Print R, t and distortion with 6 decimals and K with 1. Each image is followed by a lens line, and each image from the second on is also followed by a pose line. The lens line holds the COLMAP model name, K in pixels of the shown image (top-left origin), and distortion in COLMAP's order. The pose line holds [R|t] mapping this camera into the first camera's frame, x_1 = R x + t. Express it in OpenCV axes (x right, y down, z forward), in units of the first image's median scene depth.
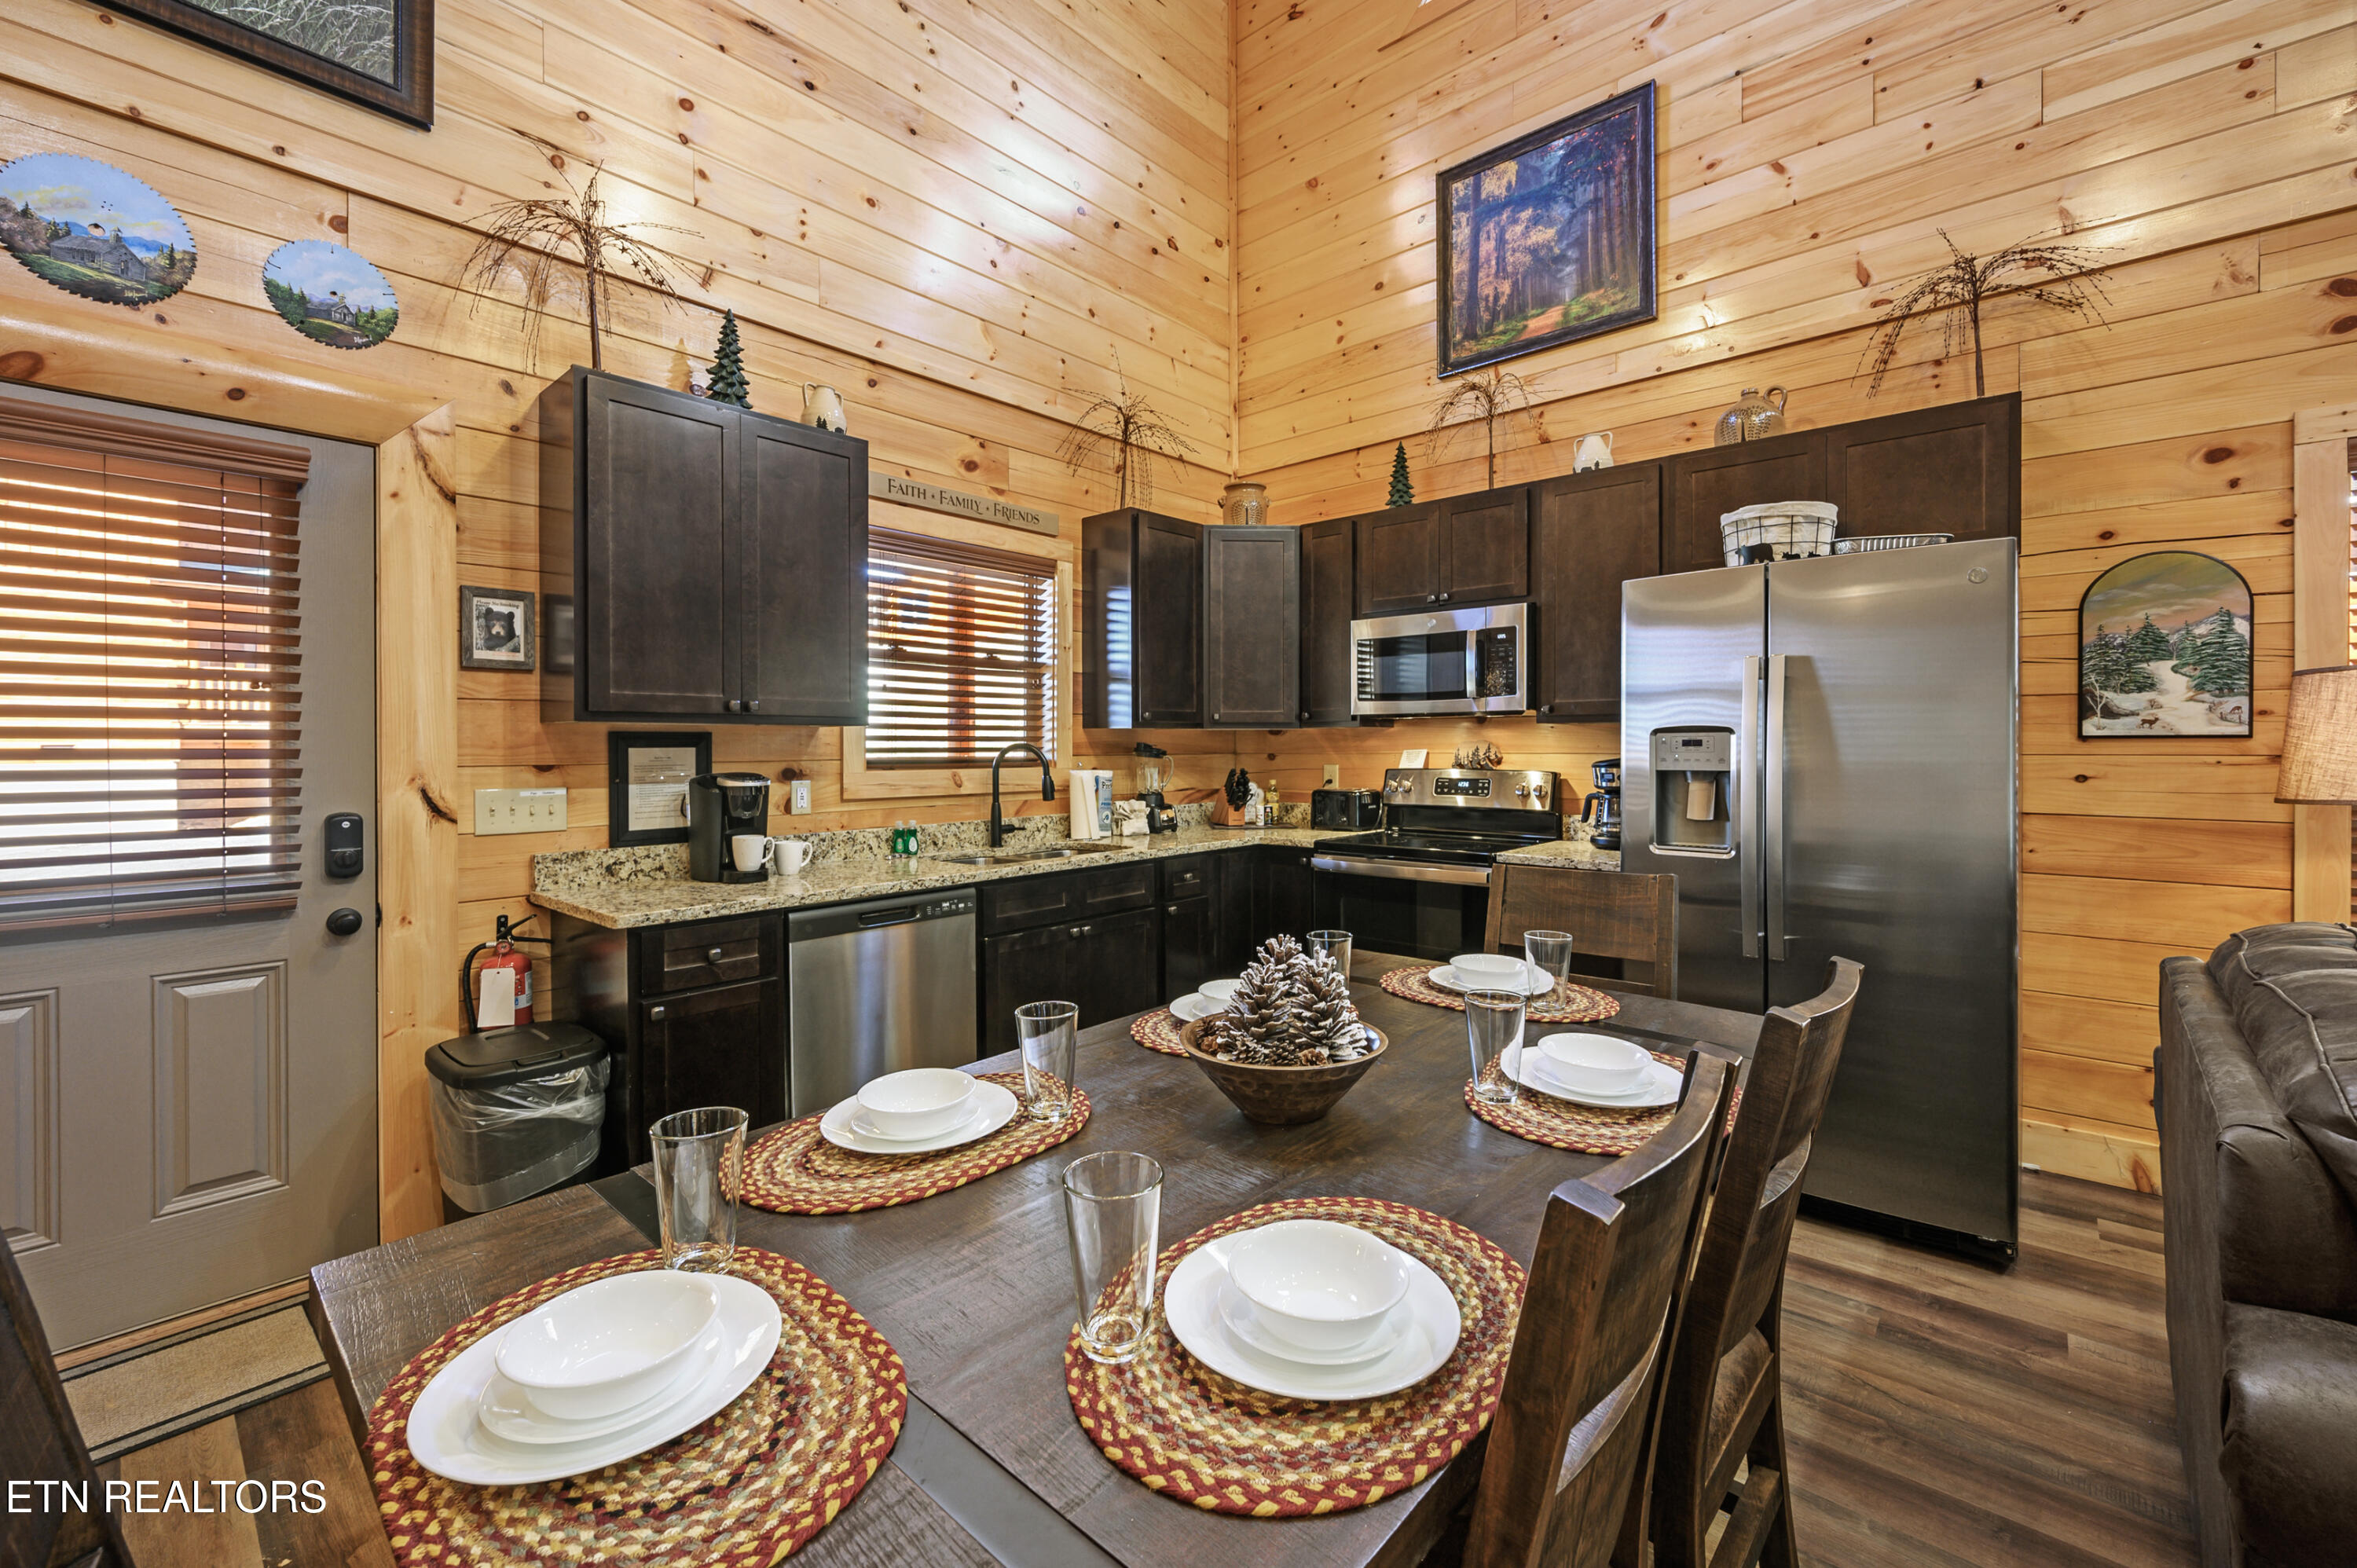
lens RADIAL K [[957.1, 0, 1158.8], [0, 957.1, 743.9], [0, 0, 1]] dist [-0.000831, -0.000094]
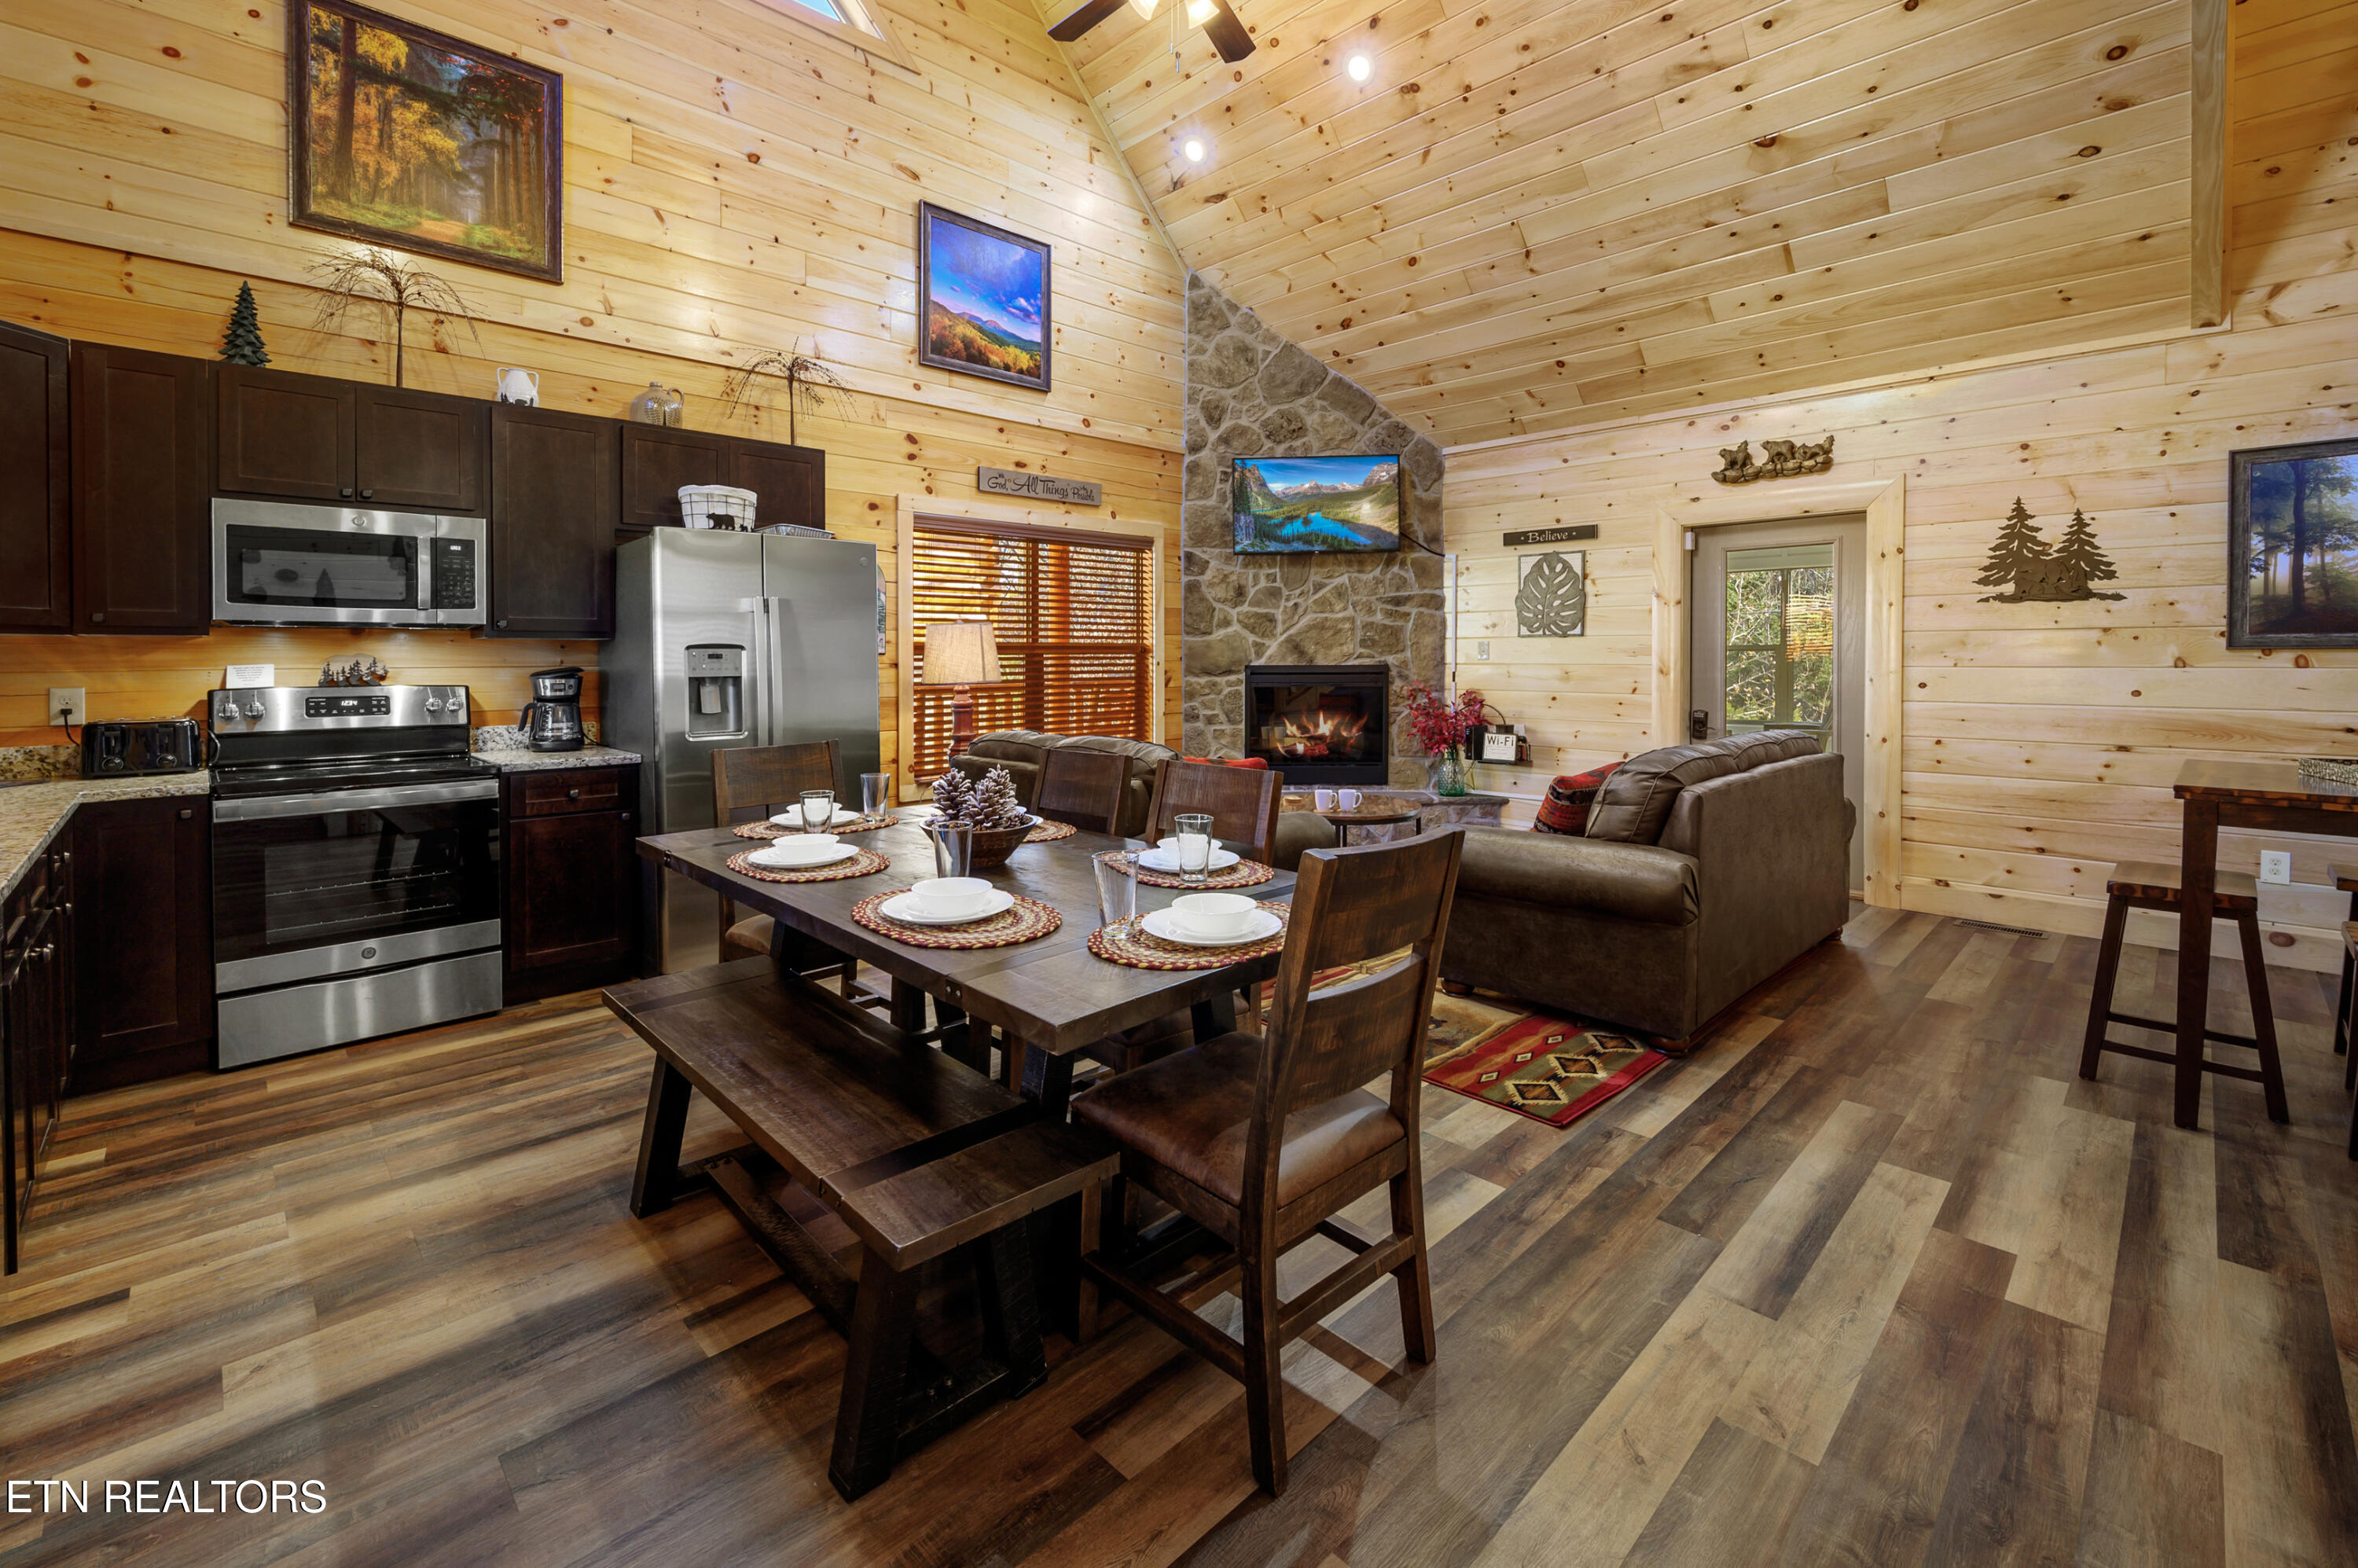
lens RADIAL K [[957.6, 0, 1218.2], [0, 957.6, 669.3], [0, 0, 1]] dist [-0.000831, -0.000094]
pose [[0.046946, -0.011192, 0.998835, -0.587916], [0.002562, 0.999935, 0.011083, 0.003441], [-0.998894, 0.002039, 0.046971, 0.166799]]
